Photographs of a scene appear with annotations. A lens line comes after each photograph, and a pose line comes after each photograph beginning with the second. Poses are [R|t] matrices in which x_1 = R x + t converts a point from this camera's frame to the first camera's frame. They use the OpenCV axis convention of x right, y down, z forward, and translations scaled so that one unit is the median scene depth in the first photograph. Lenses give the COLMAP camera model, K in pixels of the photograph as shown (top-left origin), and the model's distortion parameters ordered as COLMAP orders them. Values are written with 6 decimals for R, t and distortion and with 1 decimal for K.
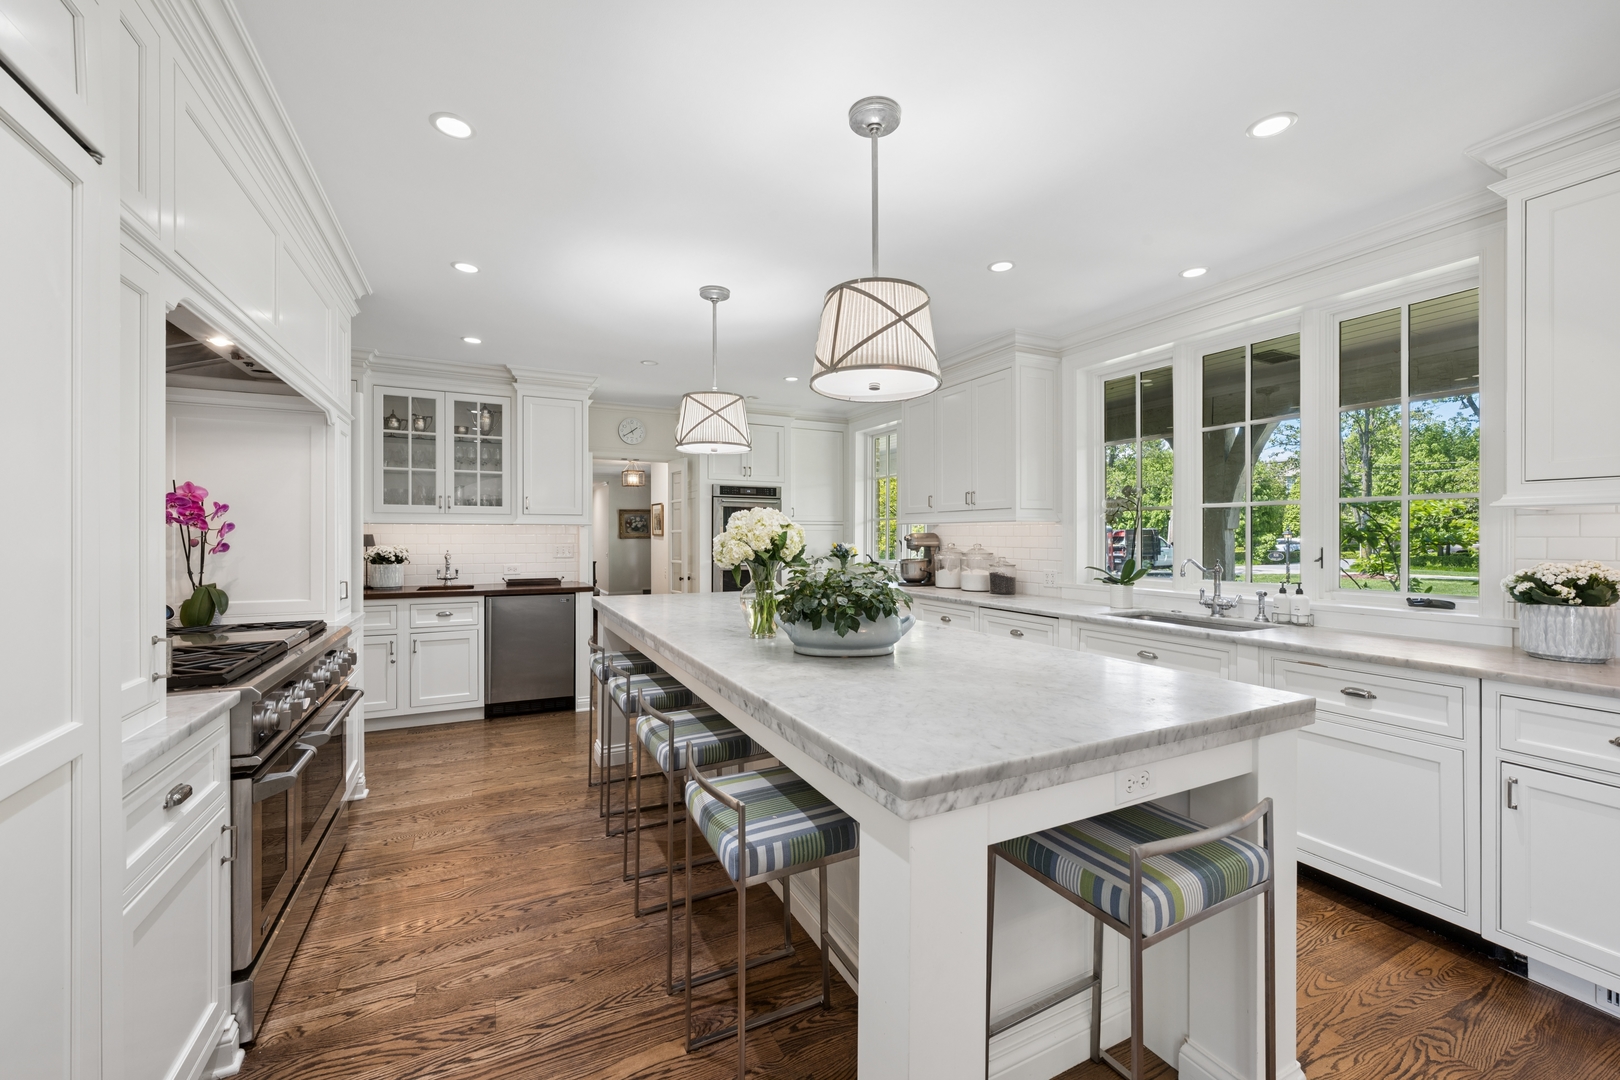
lens RADIAL K [[642.2, 0, 807.6], [0, 642.2, 535.2], [0, 0, 1]] dist [-0.002799, 0.000062]
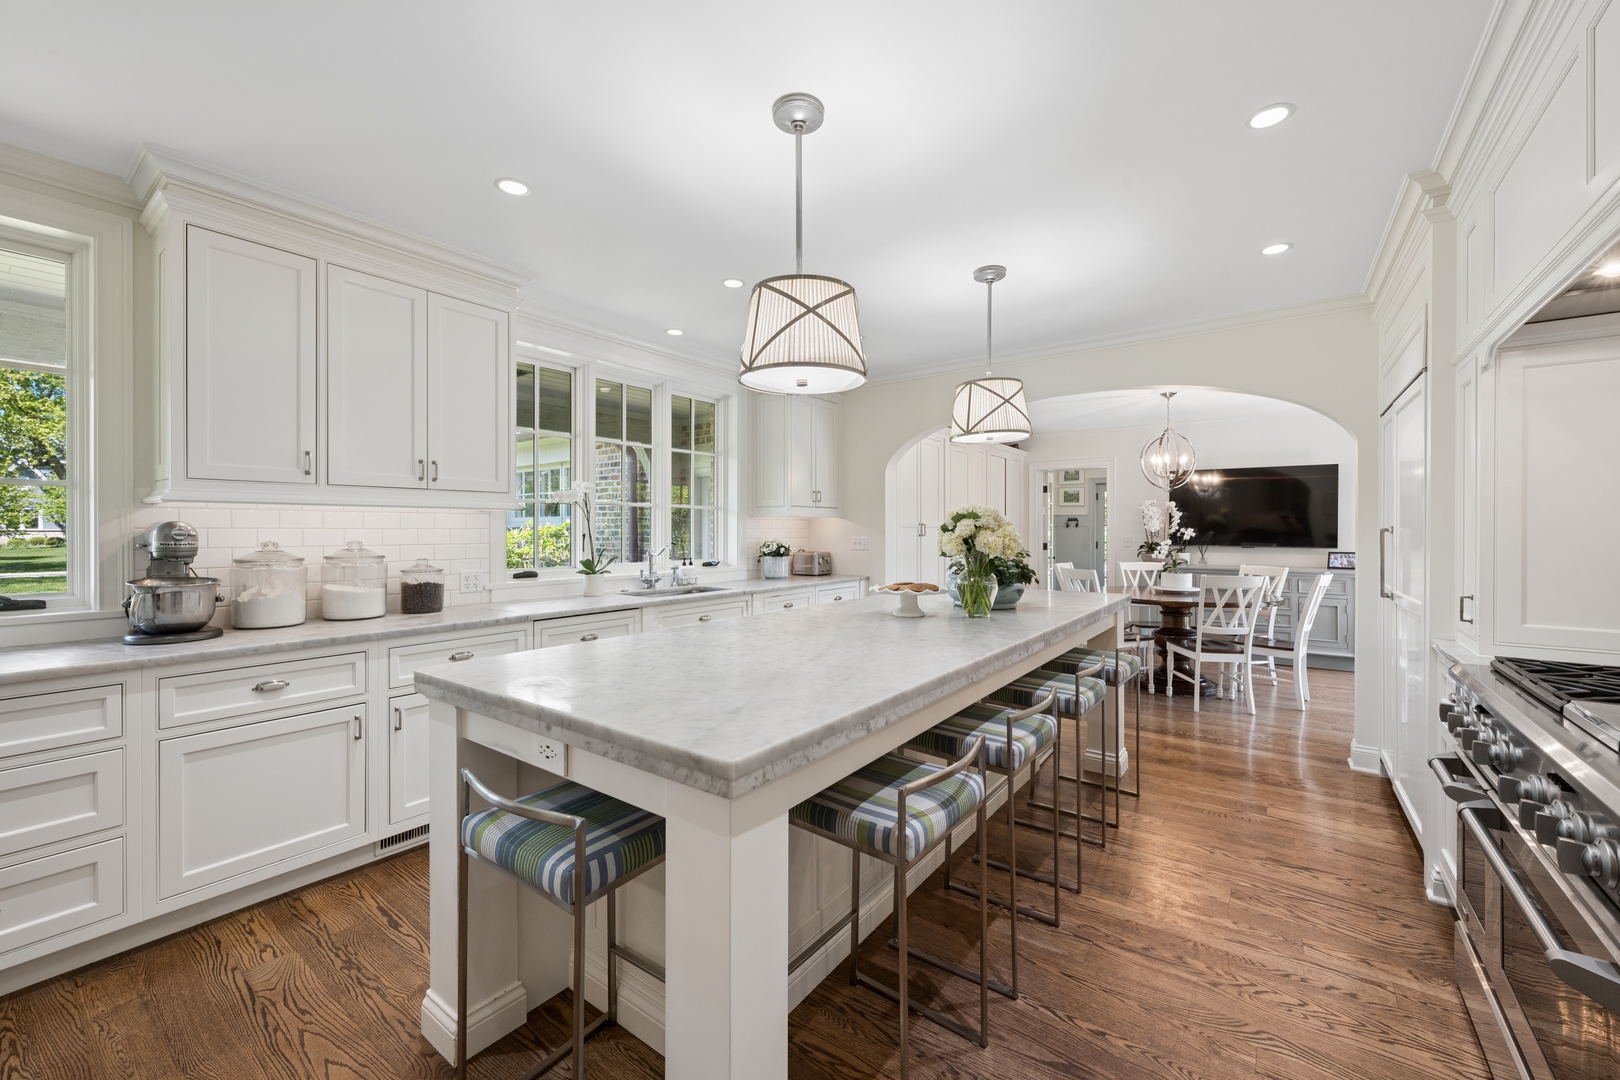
lens RADIAL K [[642.2, 0, 805.2], [0, 642.2, 536.2], [0, 0, 1]] dist [-0.002799, 0.000062]
pose [[-0.450929, -0.014514, 0.892442, -0.734359], [-0.004989, 0.999893, 0.013740, -0.002439], [-0.892546, 0.001744, -0.450953, 1.384679]]
